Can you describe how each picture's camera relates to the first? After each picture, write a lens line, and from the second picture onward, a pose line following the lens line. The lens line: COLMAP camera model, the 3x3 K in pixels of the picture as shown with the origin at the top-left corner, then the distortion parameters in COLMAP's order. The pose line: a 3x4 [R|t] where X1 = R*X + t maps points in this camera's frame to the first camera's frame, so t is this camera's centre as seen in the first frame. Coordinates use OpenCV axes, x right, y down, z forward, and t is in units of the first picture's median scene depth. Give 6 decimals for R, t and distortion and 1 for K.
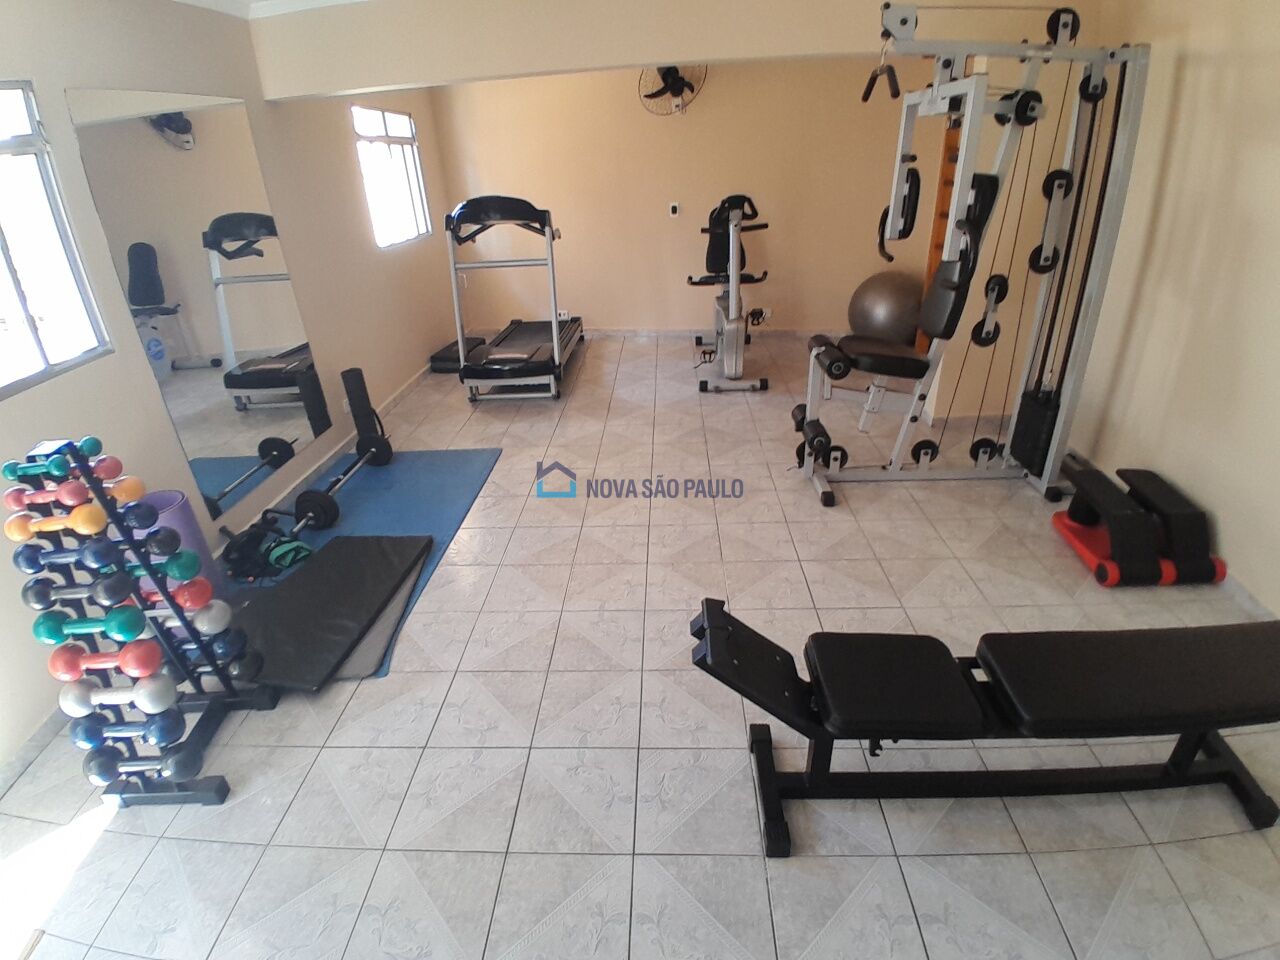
lens RADIAL K [[637.6, 0, 631.6], [0, 637.6, 489.1], [0, 0, 1]] dist [0.001453, -0.046858]
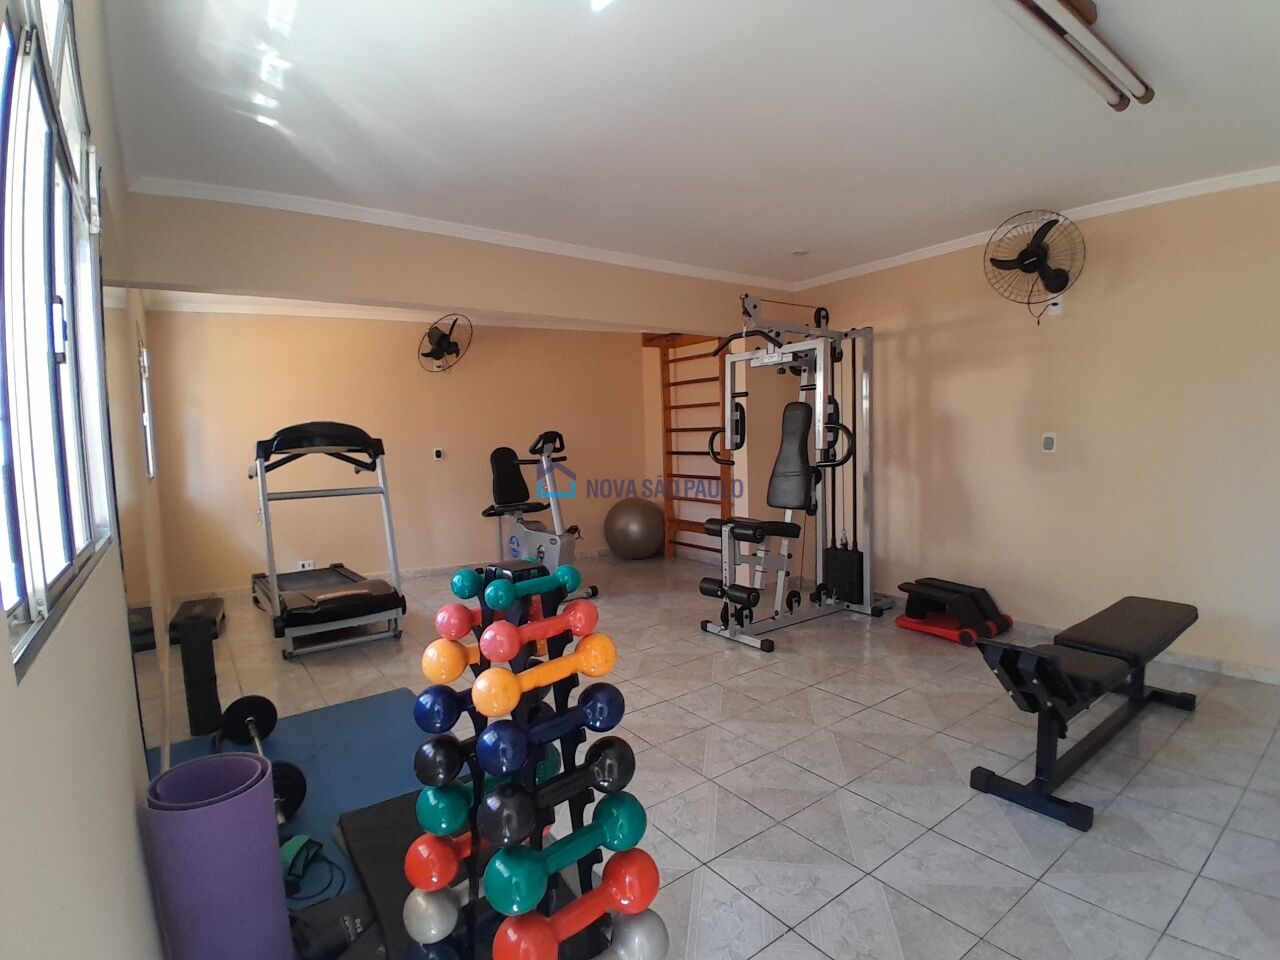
lens RADIAL K [[637.6, 0, 631.6], [0, 637.6, 489.1], [0, 0, 1]] dist [0.001453, -0.046858]
pose [[0.777884, -0.019488, 0.628106, -0.614503], [0.277232, 0.907636, -0.315180, 0.053724], [-0.563950, 0.419305, 0.711438, 0.183445]]
